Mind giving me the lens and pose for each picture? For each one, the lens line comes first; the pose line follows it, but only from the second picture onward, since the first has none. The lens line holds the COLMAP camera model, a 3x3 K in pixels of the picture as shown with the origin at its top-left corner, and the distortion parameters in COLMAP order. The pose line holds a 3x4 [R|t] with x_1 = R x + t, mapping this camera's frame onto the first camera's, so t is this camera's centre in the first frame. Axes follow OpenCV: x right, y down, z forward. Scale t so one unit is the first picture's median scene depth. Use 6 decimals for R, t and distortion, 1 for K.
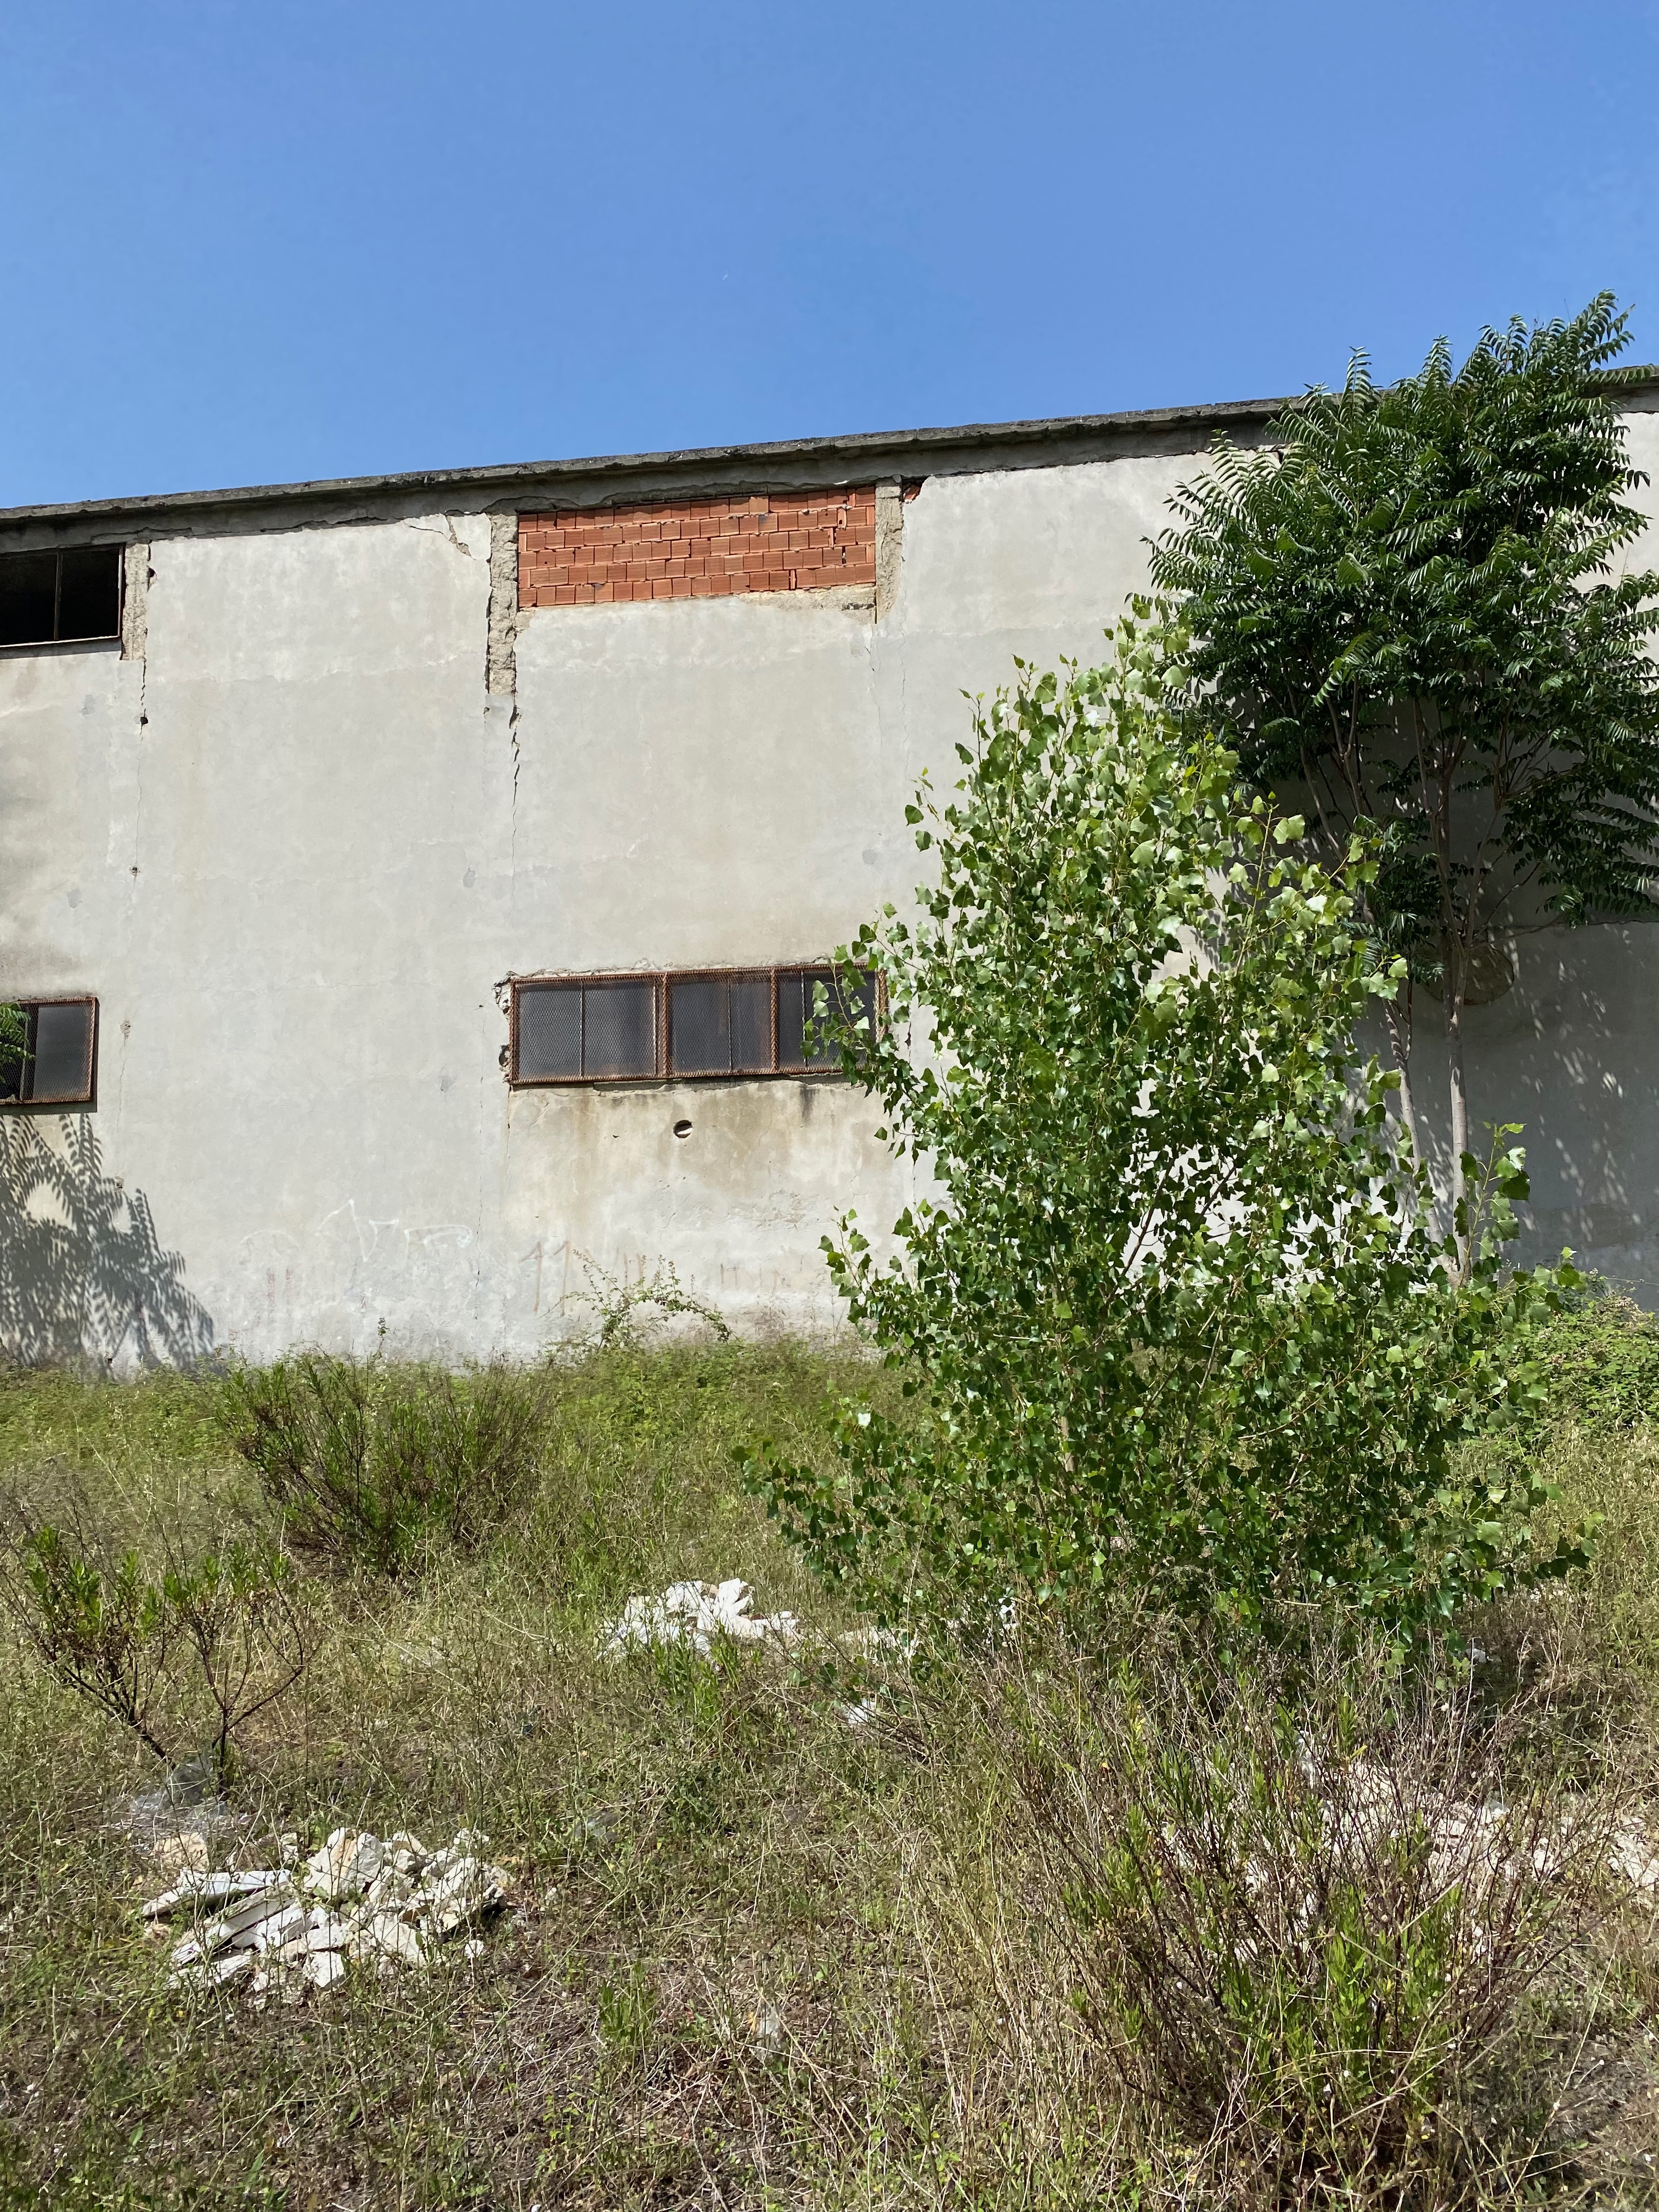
lens RADIAL K [[1672.7, 0, 838.5], [0, 1672.7, 1121.8], [0, 0, 1]] dist [0.109610, -0.281651]
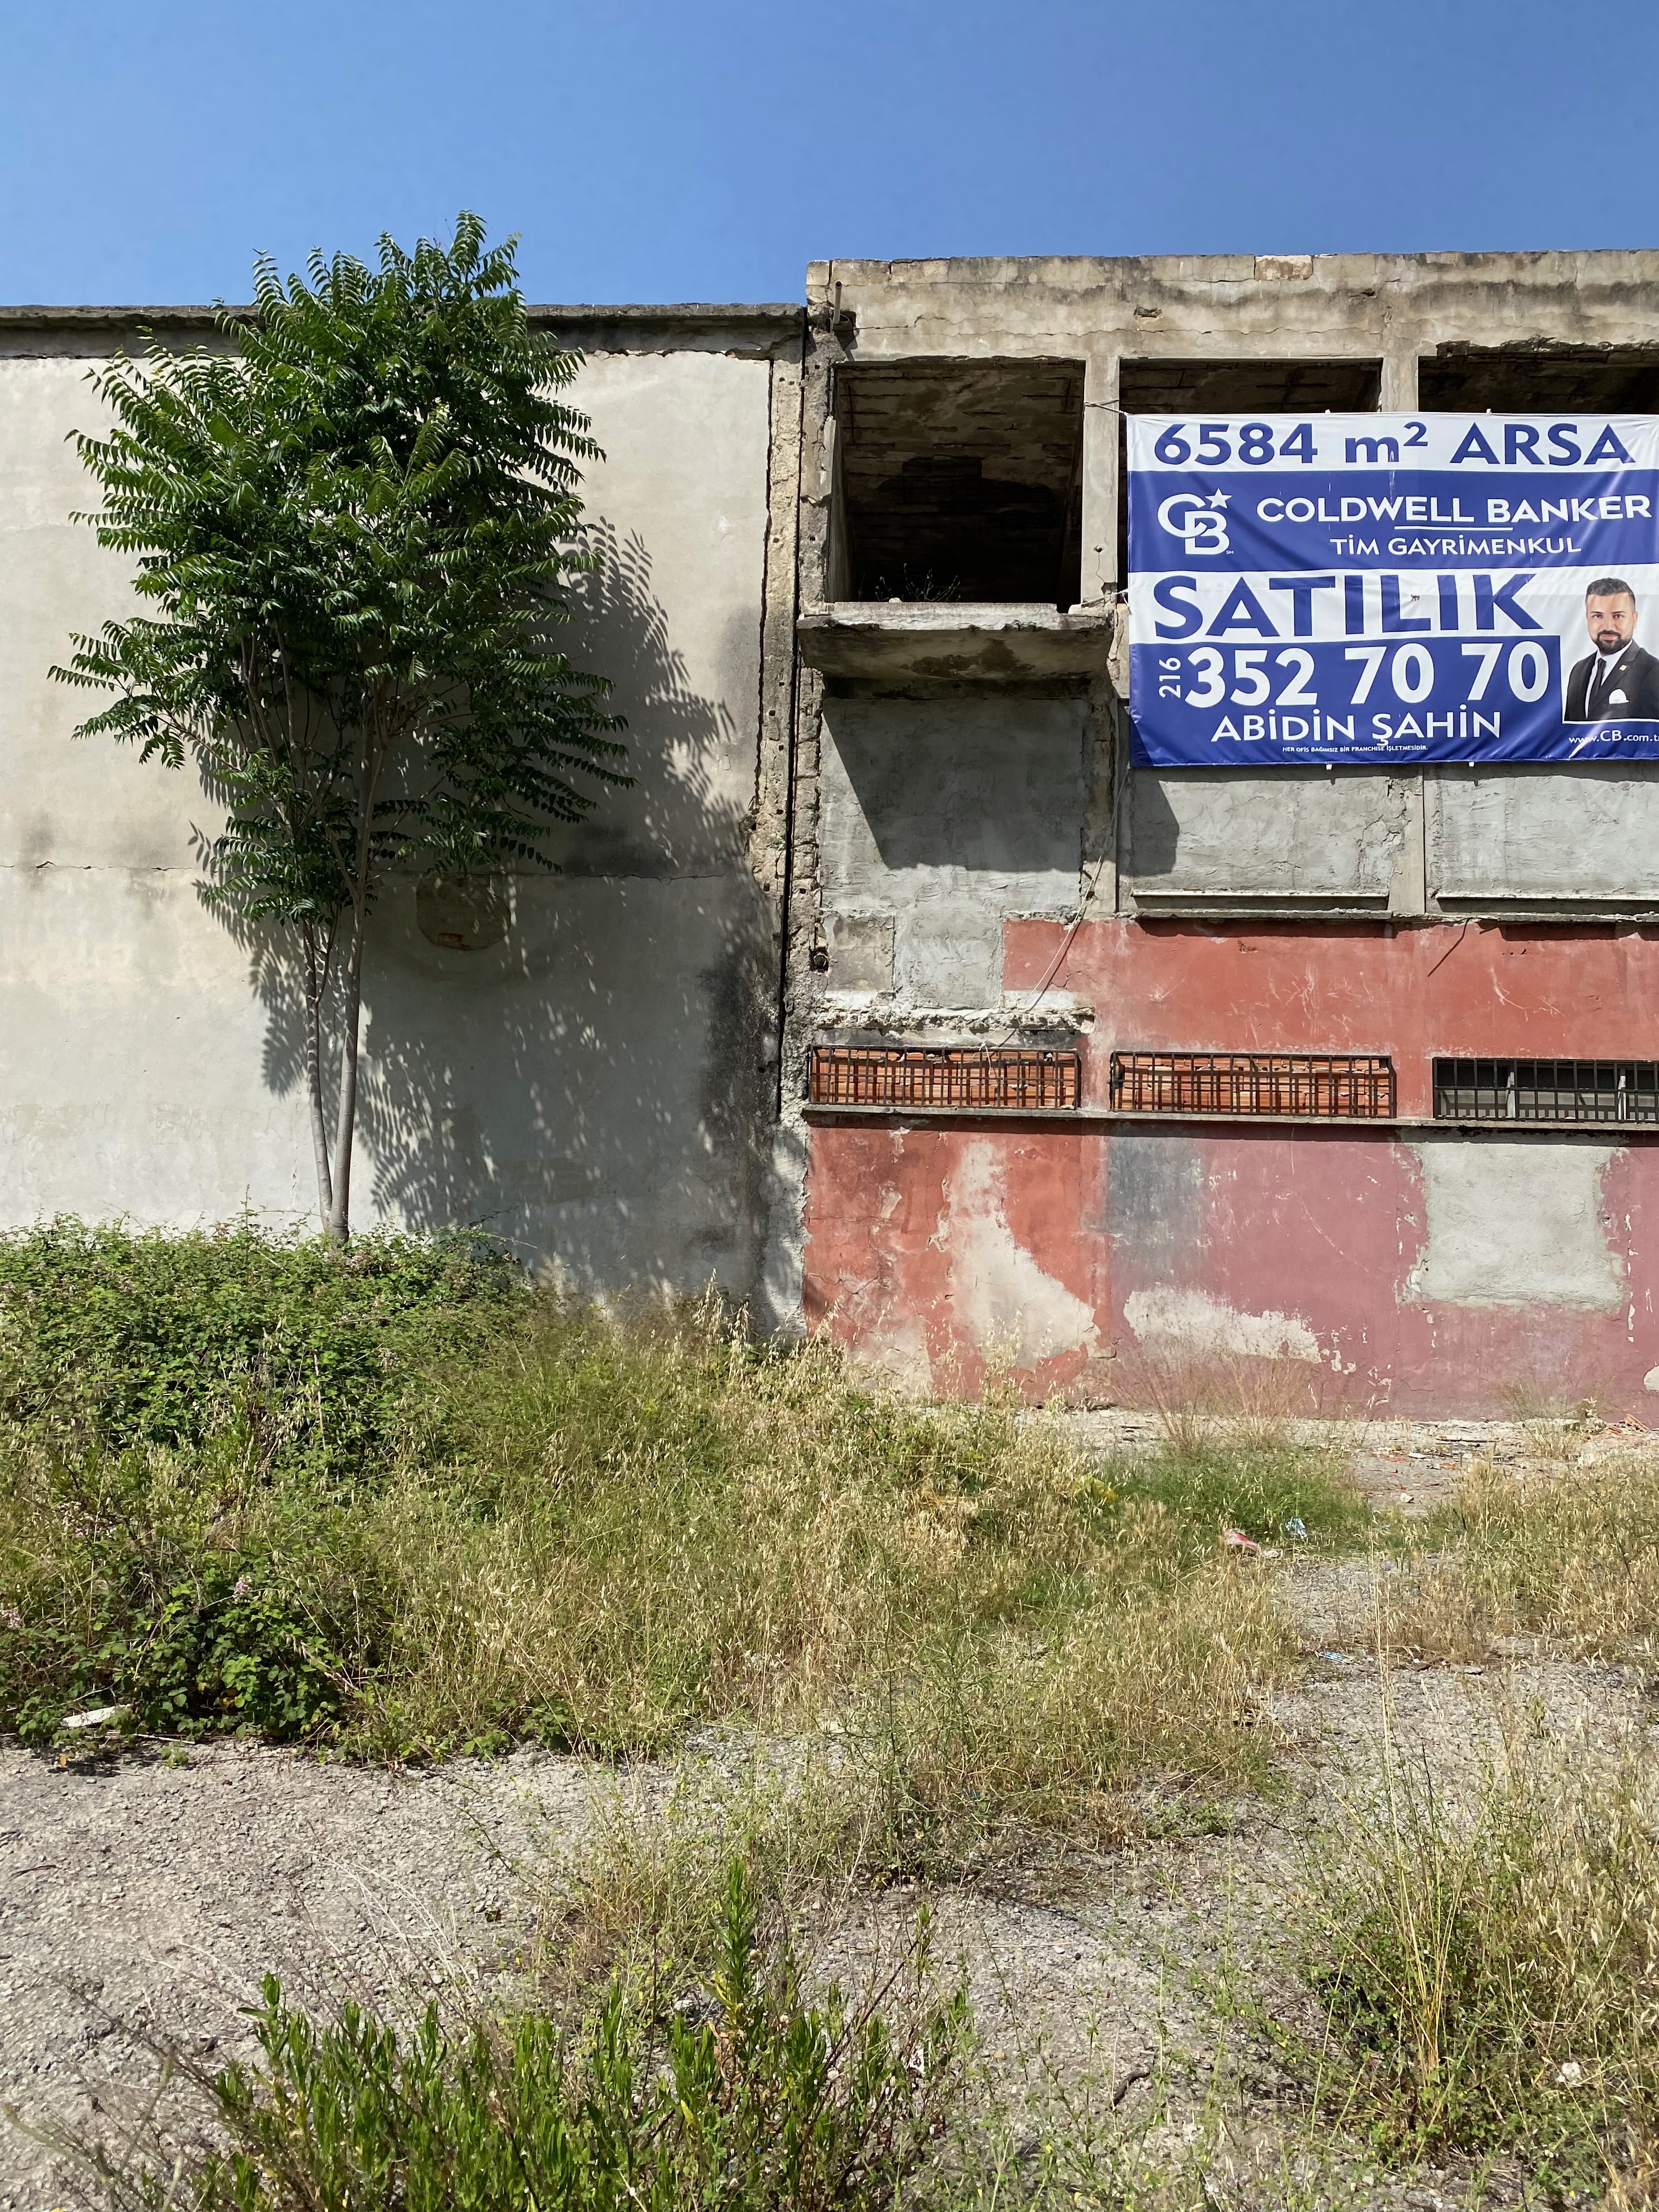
lens RADIAL K [[1641.9, 0, 824.1], [0, 1641.9, 1089.3], [0, 0, 1]] dist [0.091961, -0.100171]
pose [[0.996924, 0.053578, 0.057196, 0.481402], [-0.055374, 0.998006, 0.030305, -0.027091], [-0.055458, -0.033379, 0.997903, 0.024367]]
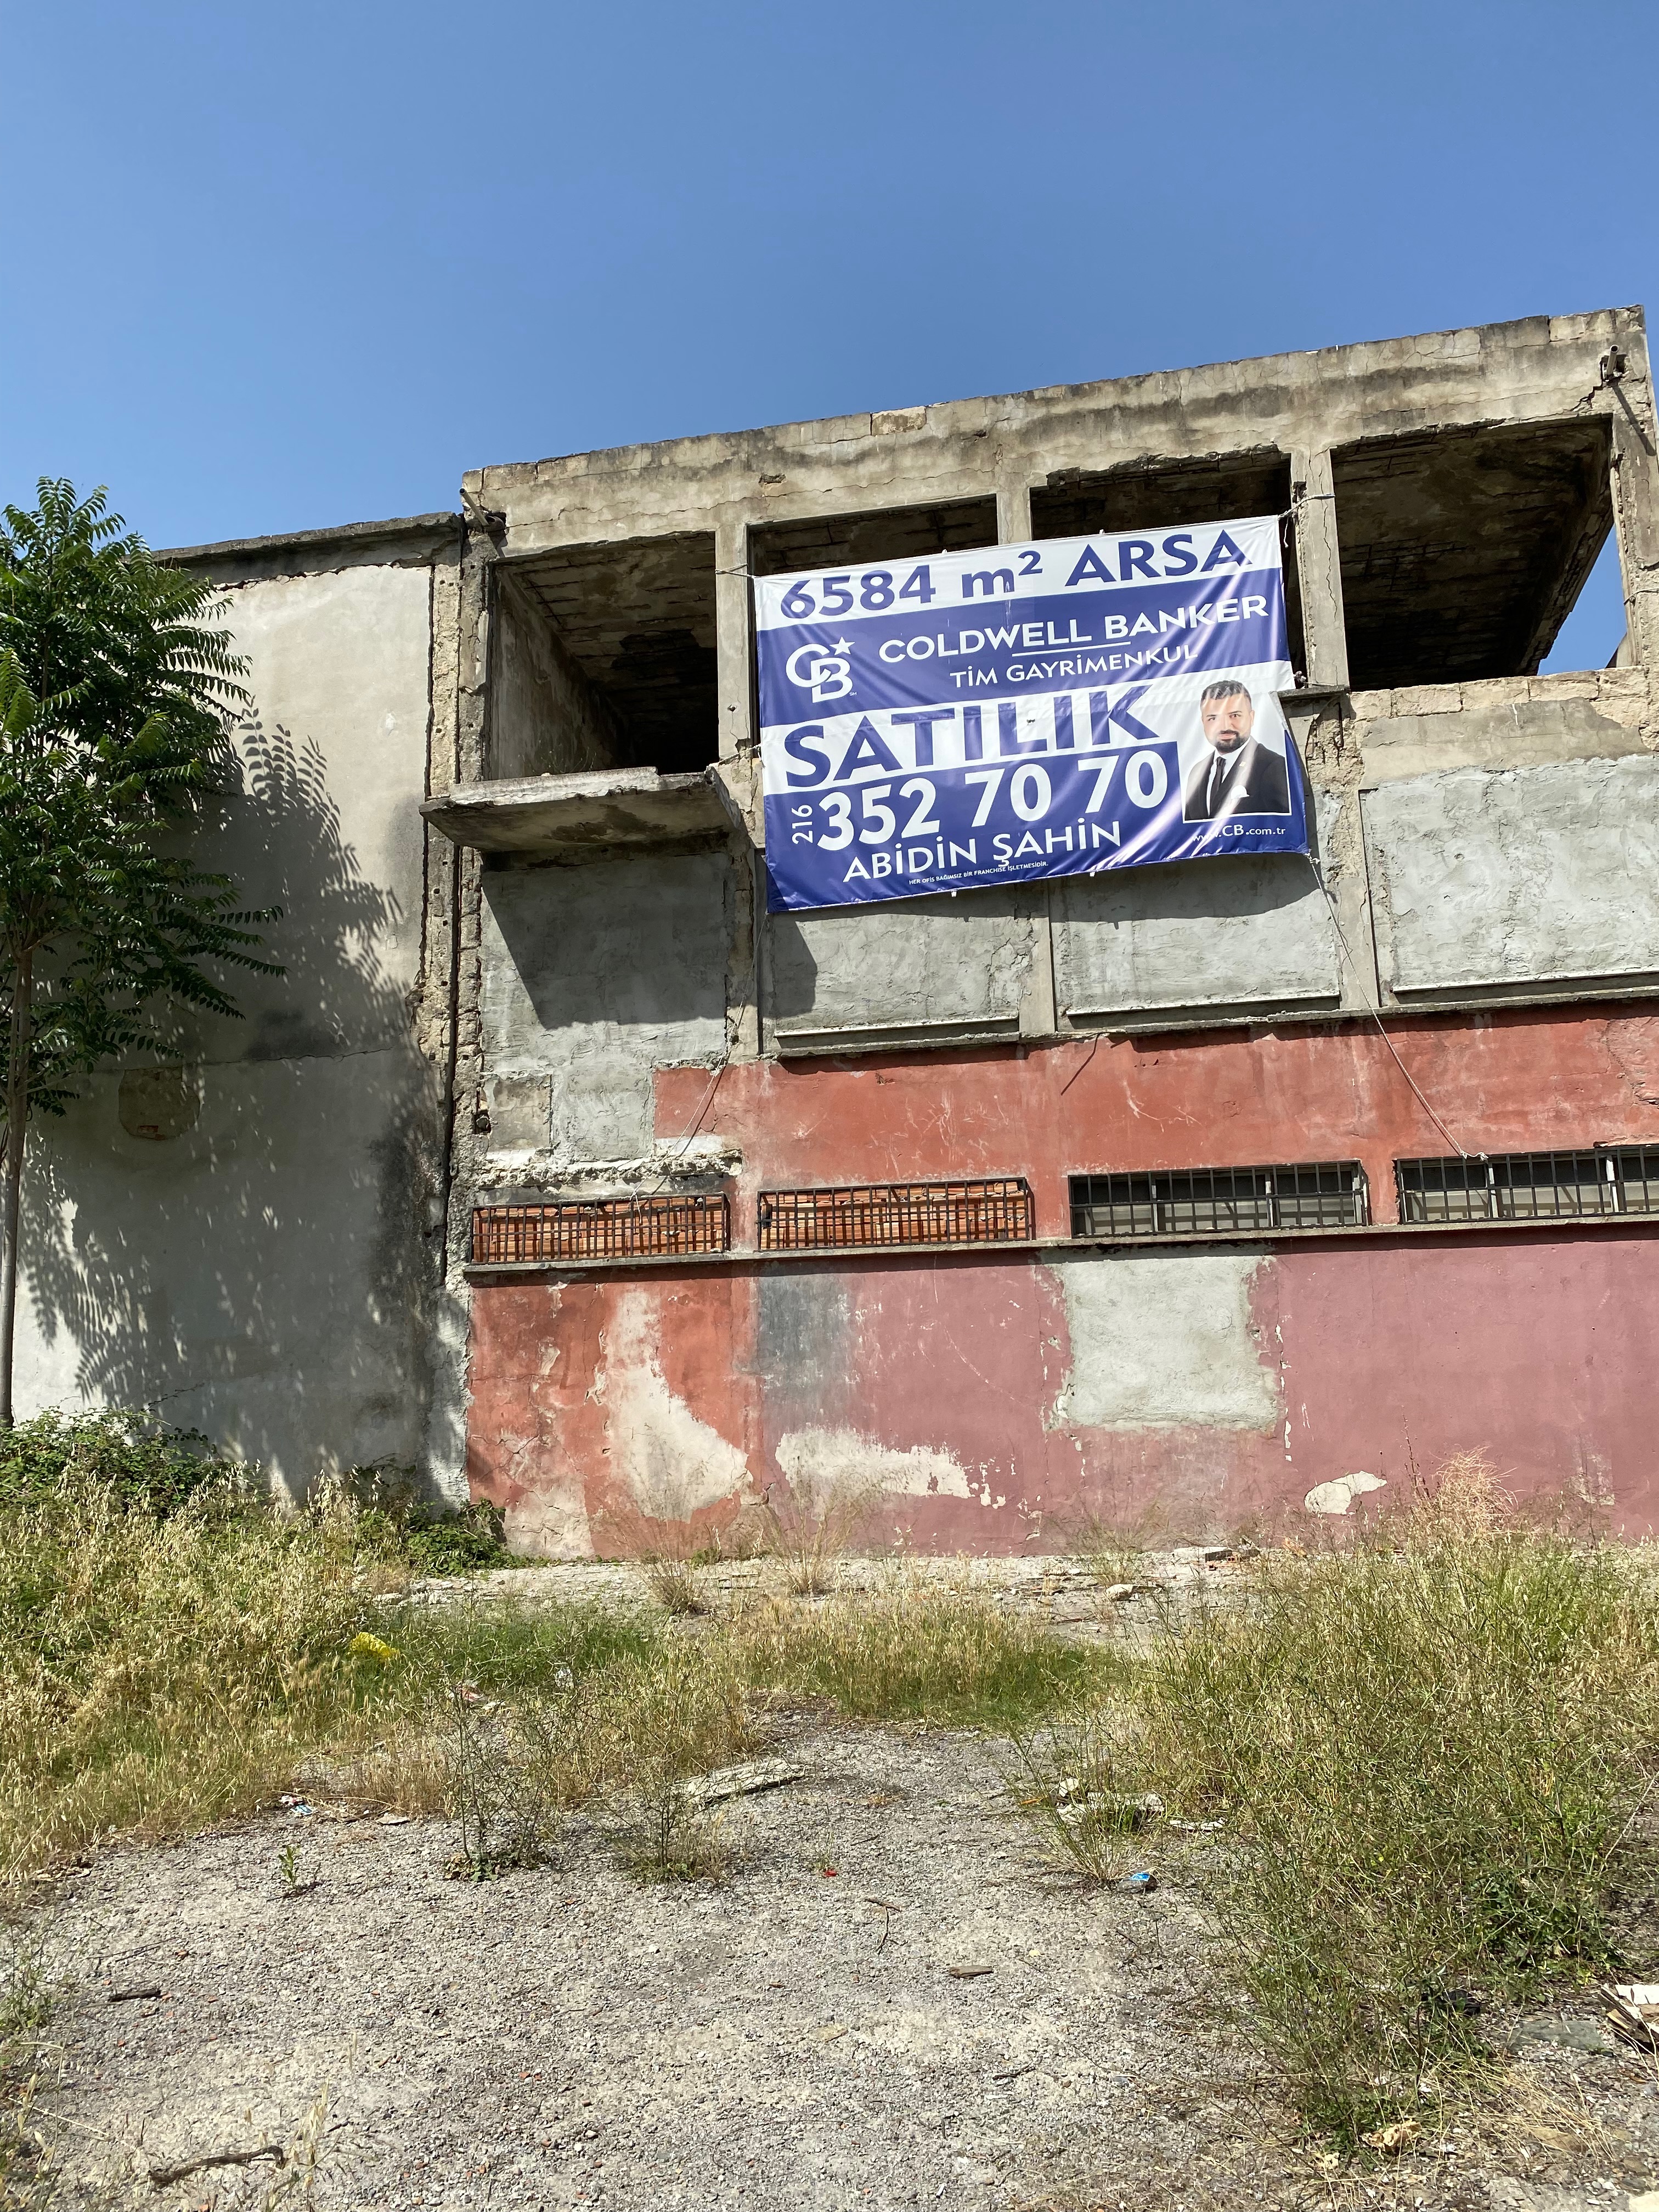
lens RADIAL K [[1651.2, 0, 843.3], [0, 1651.2, 1093.0], [0, 0, 1]] dist [0.193814, -0.521414]
pose [[0.996383, -0.021751, -0.082149, 0.792772], [0.017675, 0.998592, -0.050018, -0.036495], [0.083121, 0.048385, 0.995364, 0.011815]]
